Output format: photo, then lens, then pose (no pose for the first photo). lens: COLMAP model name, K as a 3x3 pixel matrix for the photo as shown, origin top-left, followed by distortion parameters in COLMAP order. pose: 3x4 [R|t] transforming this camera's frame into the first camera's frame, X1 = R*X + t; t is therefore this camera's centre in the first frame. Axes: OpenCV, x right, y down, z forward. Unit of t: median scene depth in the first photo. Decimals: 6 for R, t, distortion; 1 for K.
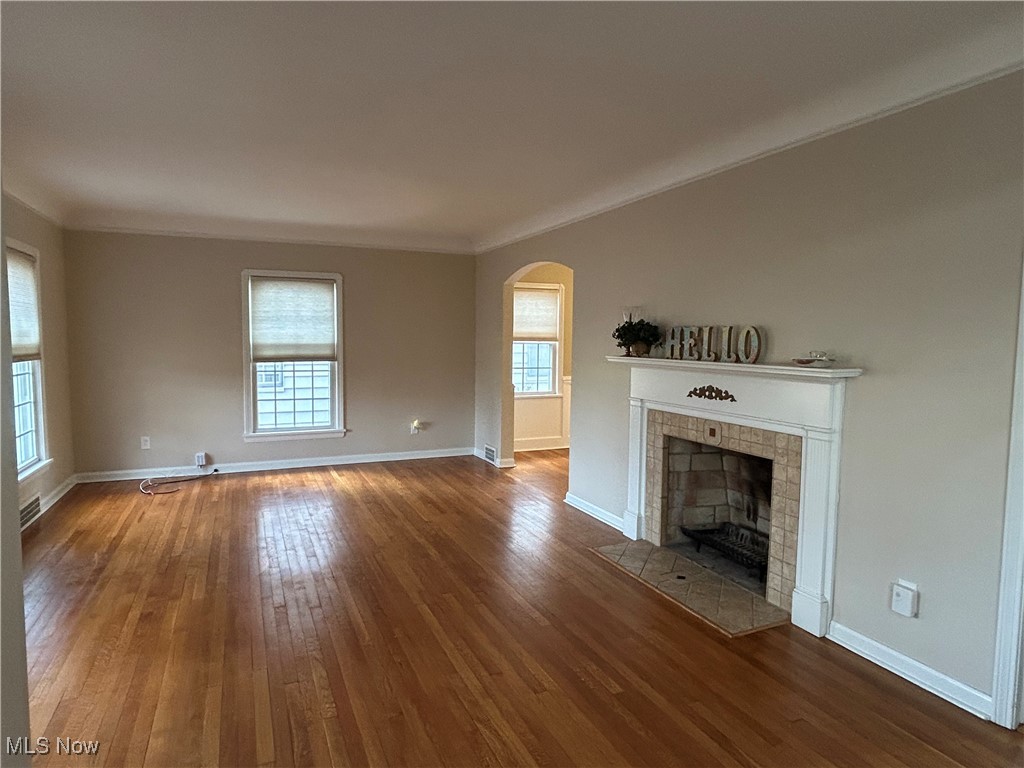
lens RADIAL K [[607.5, 0, 510.7], [0, 607.5, 383.1], [0, 0, 1]] dist [0.005691, -0.000251]
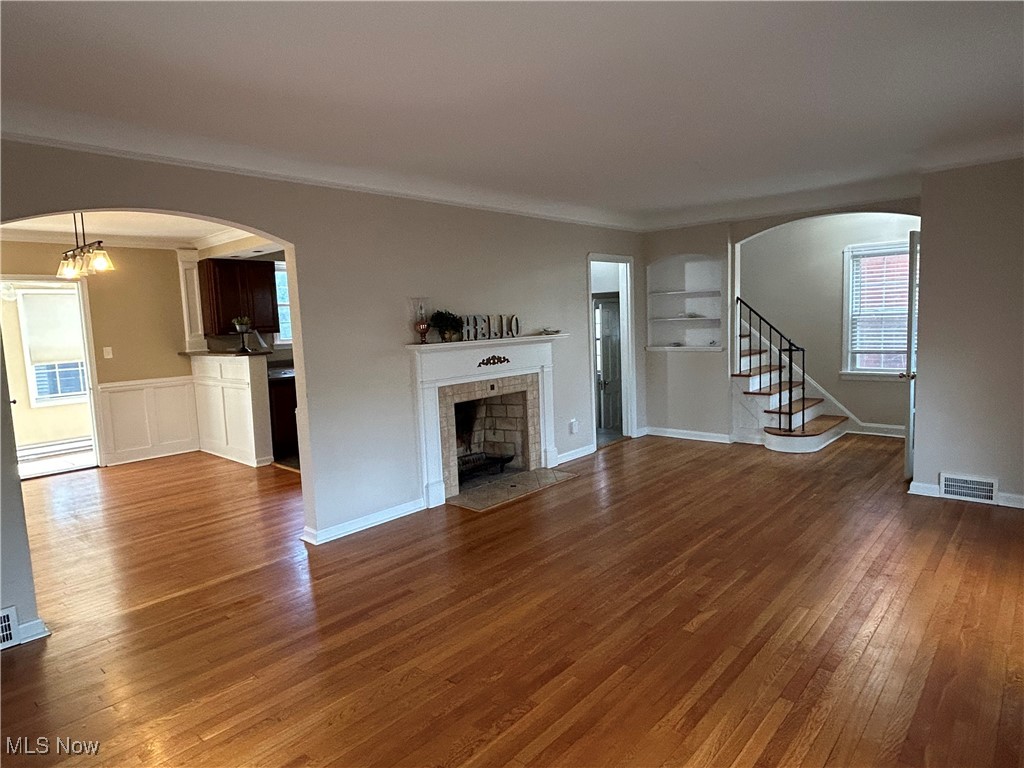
lens RADIAL K [[607.5, 0, 510.2], [0, 607.5, 383.6], [0, 0, 1]] dist [0.005691, -0.000251]
pose [[-0.409304, -0.089554, 0.907992, -0.971277], [0.105313, 0.983883, 0.144512, -0.129385], [-0.906300, 0.154773, -0.393276, 1.462270]]
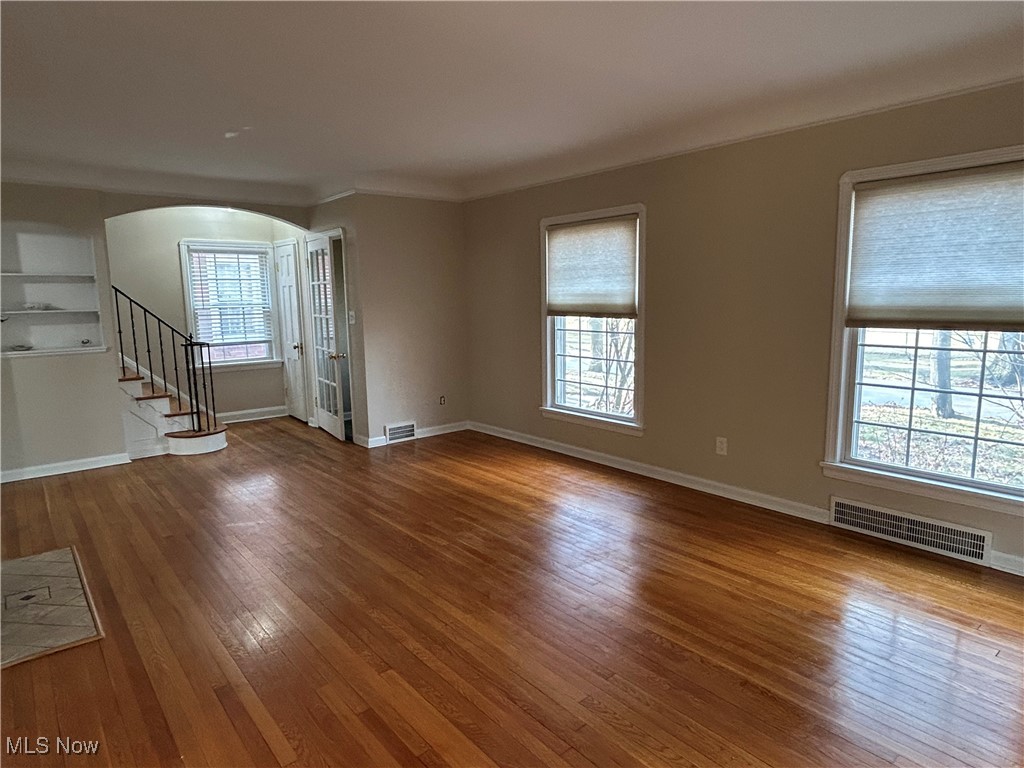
lens RADIAL K [[607.5, 0, 511.4], [0, 607.5, 386.0], [0, 0, 1]] dist [0.005691, -0.000251]
pose [[-0.964012, 0.050681, -0.260982, -0.141808], [-0.008297, 0.975448, 0.220074, -0.144418], [0.265728, 0.214319, -0.939923, 1.798919]]
